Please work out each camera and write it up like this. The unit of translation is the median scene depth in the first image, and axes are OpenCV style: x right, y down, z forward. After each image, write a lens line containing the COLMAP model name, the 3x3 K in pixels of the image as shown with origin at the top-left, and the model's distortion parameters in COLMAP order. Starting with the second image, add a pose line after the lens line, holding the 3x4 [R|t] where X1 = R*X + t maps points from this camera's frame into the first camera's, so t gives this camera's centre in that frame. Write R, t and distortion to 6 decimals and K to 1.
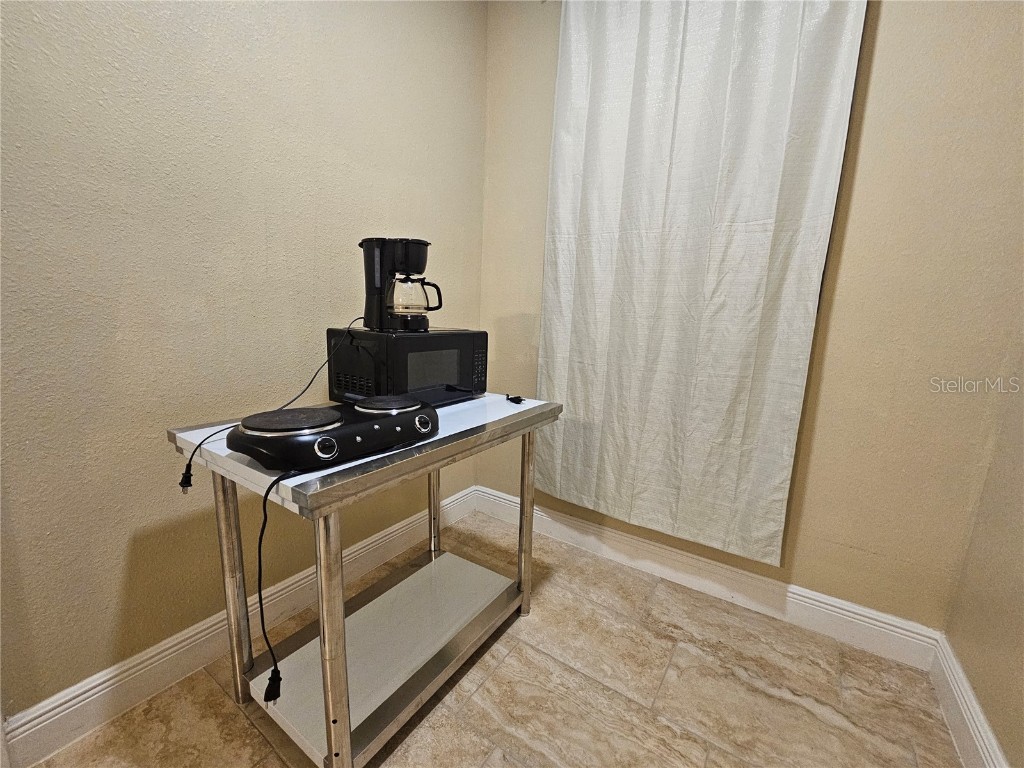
lens RADIAL K [[422.1, 0, 507.1], [0, 422.1, 388.7], [0, 0, 1]] dist [0.000651, -0.000007]
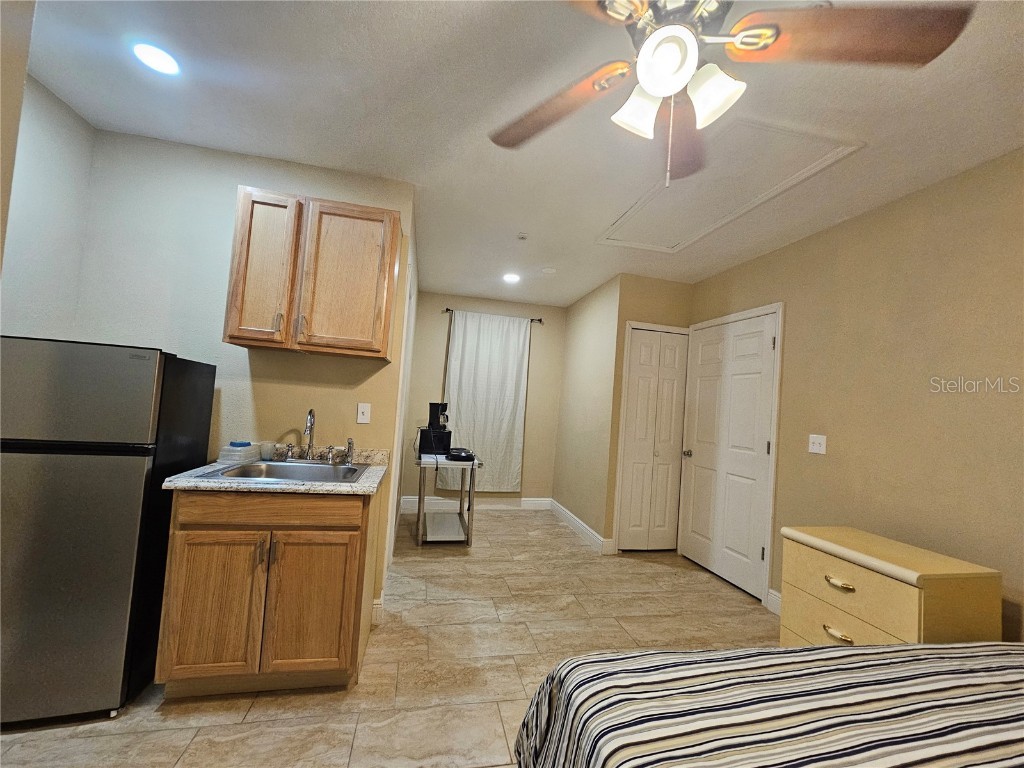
lens RADIAL K [[422.1, 0, 507.1], [0, 422.1, 388.7], [0, 0, 1]] dist [0.000651, -0.000007]
pose [[0.699024, 0.047400, 0.713525, -2.092078], [0.074991, 0.987440, -0.139063, 0.041978], [-0.711155, 0.150717, 0.686690, -1.561313]]
